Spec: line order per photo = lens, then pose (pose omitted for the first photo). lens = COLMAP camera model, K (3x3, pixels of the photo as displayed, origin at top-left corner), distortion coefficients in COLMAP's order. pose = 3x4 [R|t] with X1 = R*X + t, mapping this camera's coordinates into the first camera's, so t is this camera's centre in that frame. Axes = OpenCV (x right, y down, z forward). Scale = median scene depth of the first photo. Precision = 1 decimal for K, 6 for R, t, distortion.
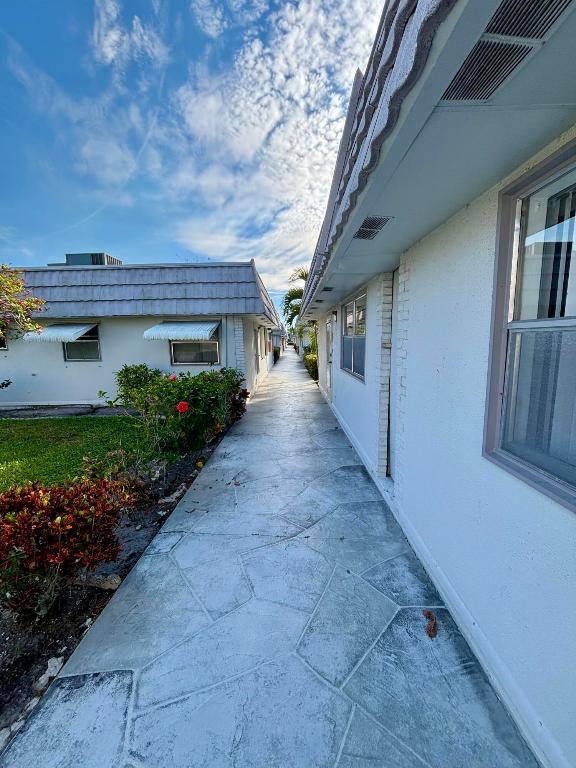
lens RADIAL K [[312.1, 0, 289.8], [0, 312.1, 384.8], [0, 0, 1]] dist [0.003881, 0.000336]
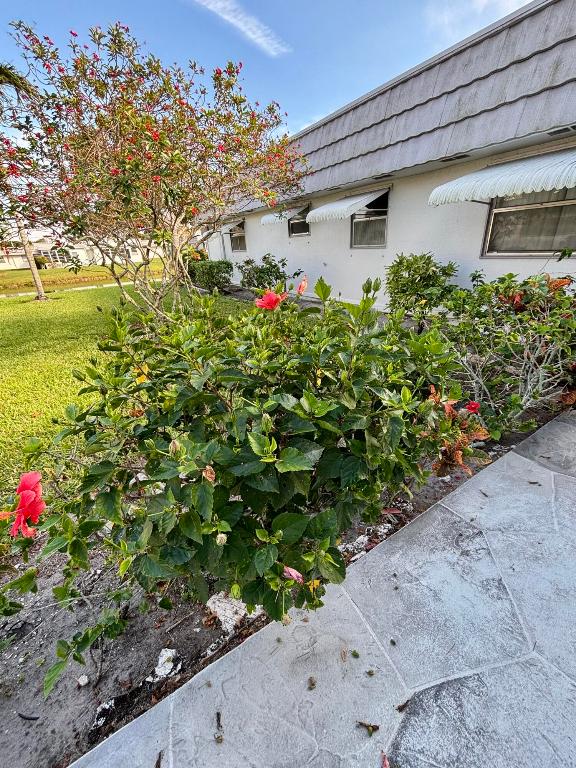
lens RADIAL K [[312.1, 0, 287.8], [0, 312.1, 381.9], [0, 0, 1]] dist [0.003881, 0.000336]
pose [[0.536972, 0.337037, -0.773348, -0.062150], [-0.074235, 0.932046, 0.354654, -0.028783], [0.840328, -0.133029, 0.525502, 0.421552]]
